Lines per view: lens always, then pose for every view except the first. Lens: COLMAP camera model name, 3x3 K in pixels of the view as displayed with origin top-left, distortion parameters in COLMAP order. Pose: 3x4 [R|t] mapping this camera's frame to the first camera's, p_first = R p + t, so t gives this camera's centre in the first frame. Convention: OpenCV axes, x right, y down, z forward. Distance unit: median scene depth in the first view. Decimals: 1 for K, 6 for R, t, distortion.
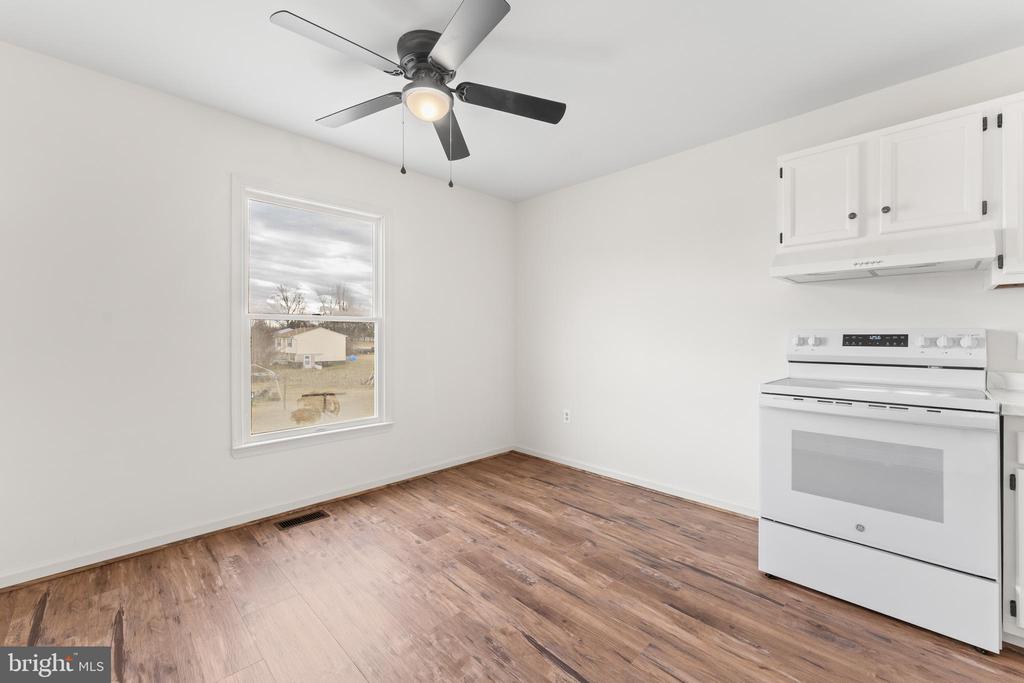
lens RADIAL K [[413.0, 0, 507.5], [0, 413.0, 334.7], [0, 0, 1]] dist [-0.000726, 0.000111]
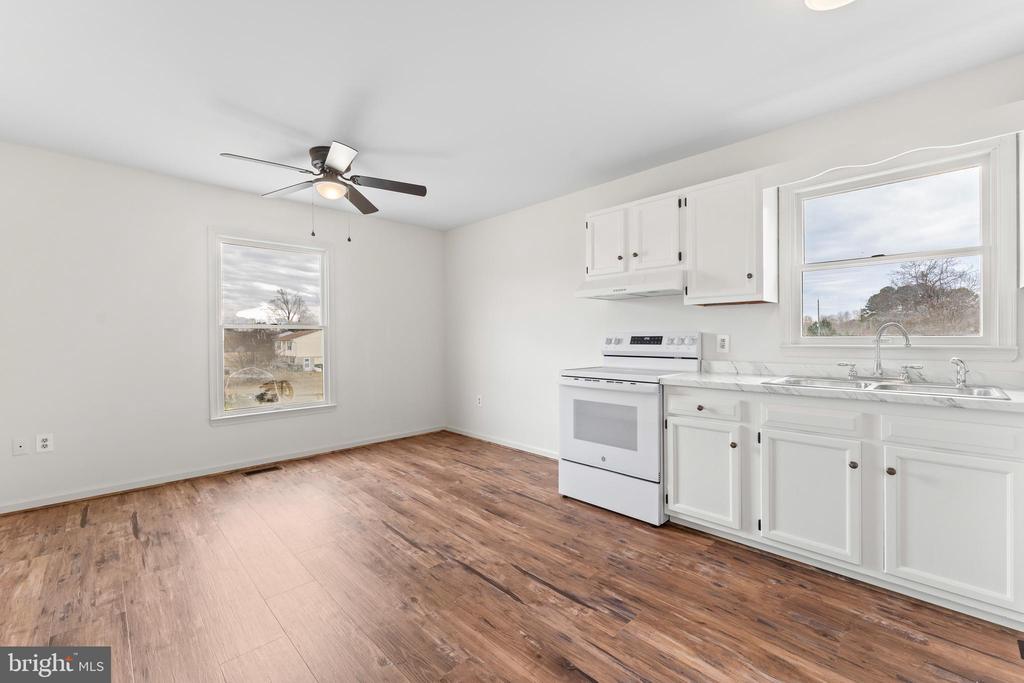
lens RADIAL K [[412.2, 0, 512.1], [0, 412.2, 338.8], [0, 0, 1]] dist [0.001132, 0.000045]
pose [[0.999956, -0.007765, 0.005301, 0.410407], [0.007728, 0.999946, 0.006915, -0.005551], [-0.005354, -0.006874, 0.999962, -0.474951]]
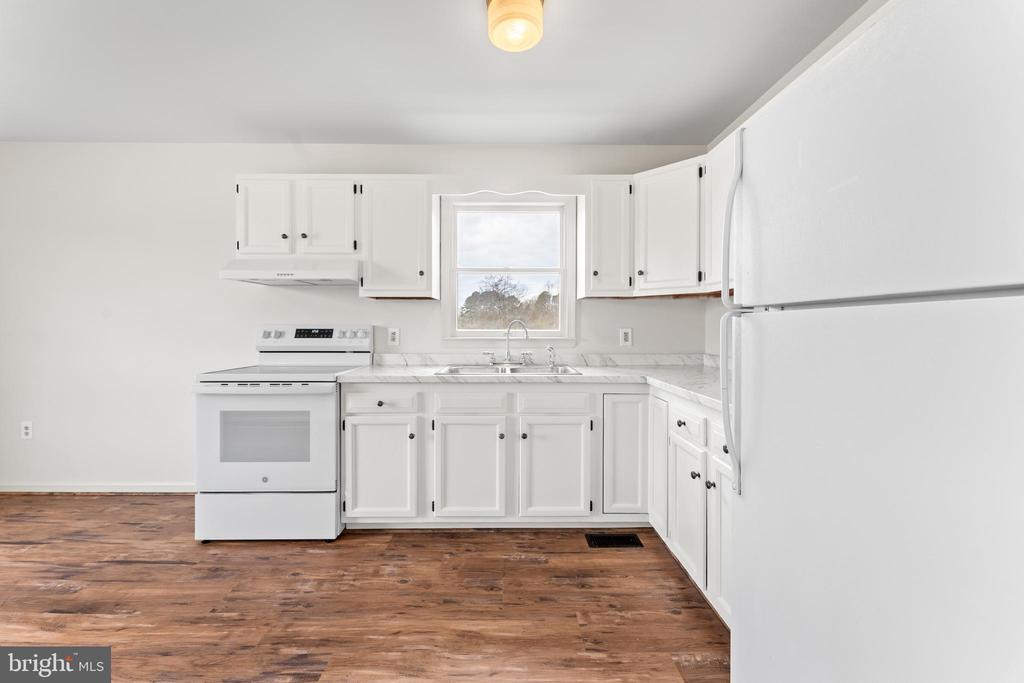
lens RADIAL K [[408.8, 0, 496.9], [0, 408.8, 330.1], [0, 0, 1]] dist [0.000214, -0.000386]
pose [[0.700787, -0.006029, 0.713345, 0.372643], [-0.002990, 0.999931, 0.011388, -0.013776], [-0.713364, -0.010114, 0.700720, -0.337056]]
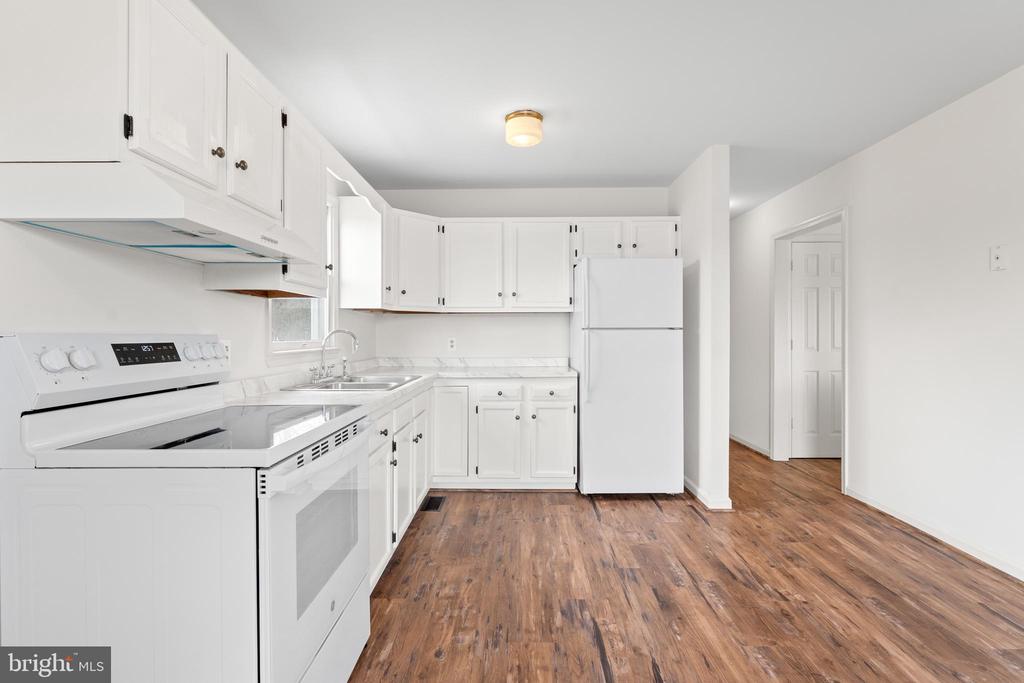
lens RADIAL K [[482.8, 0, 513.5], [0, 482.8, 338.0], [0, 0, 1]] dist [0.000044, 0.000069]
pose [[-0.703148, -0.004971, 0.711027, 0.010230], [-0.003622, 0.999988, 0.003410, -0.013033], [-0.711035, -0.000178, -0.703157, 1.135977]]
